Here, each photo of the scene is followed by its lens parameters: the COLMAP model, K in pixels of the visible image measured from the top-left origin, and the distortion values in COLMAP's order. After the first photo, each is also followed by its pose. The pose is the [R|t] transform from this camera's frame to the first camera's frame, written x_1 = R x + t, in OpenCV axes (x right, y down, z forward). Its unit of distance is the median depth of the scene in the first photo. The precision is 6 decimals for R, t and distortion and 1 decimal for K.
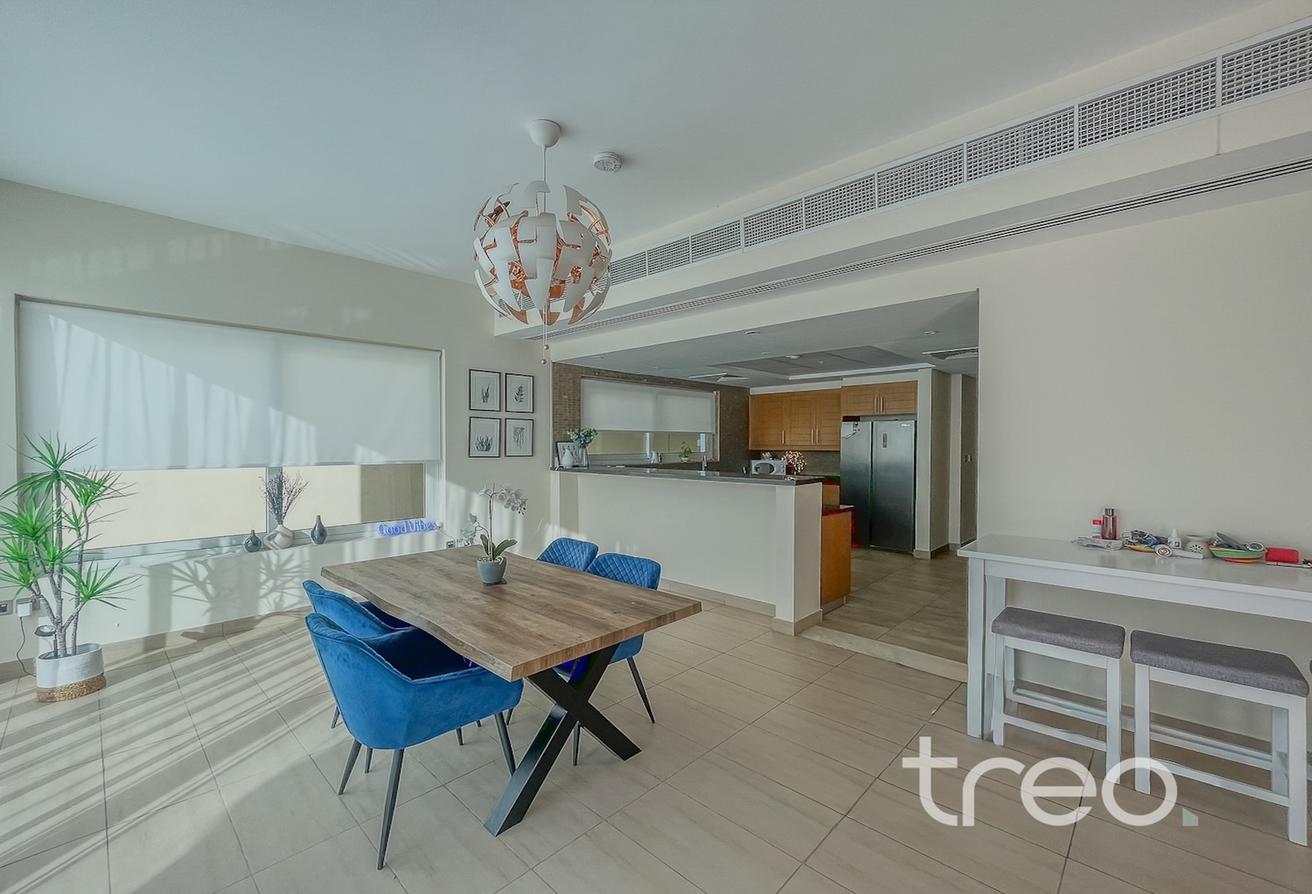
lens RADIAL K [[552.2, 0, 656.0], [0, 552.2, 447.0], [0, 0, 1]] dist [0.001020, 0.000096]
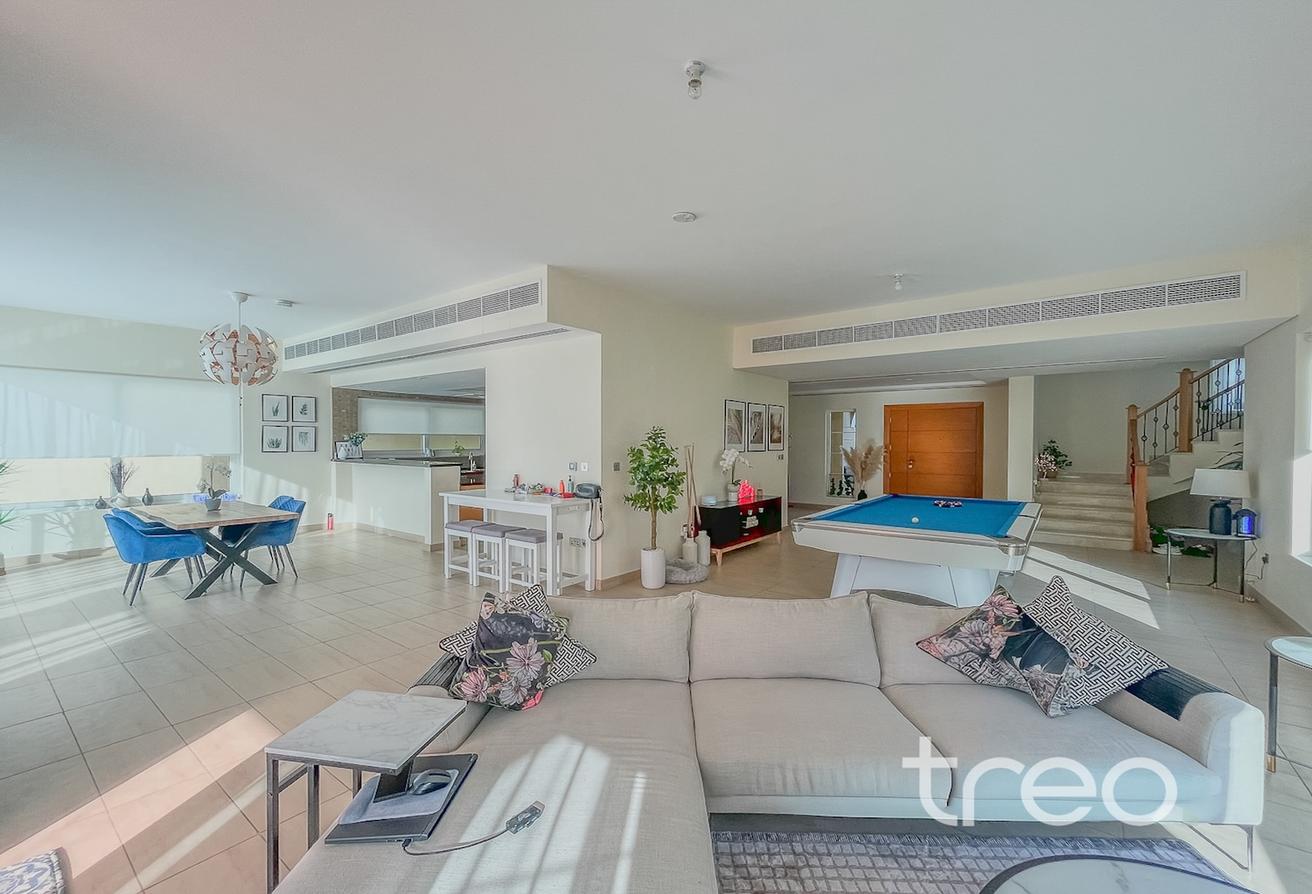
lens RADIAL K [[547.3, 0, 656.0], [0, 547.3, 447.0], [0, 0, 1]] dist [-0.013321, -0.000200]
pose [[0.992529, 0.001092, 0.122004, 0.566046], [-0.001450, 0.999995, 0.002851, -0.000846], [-0.122000, -0.003006, 0.992526, -0.628156]]
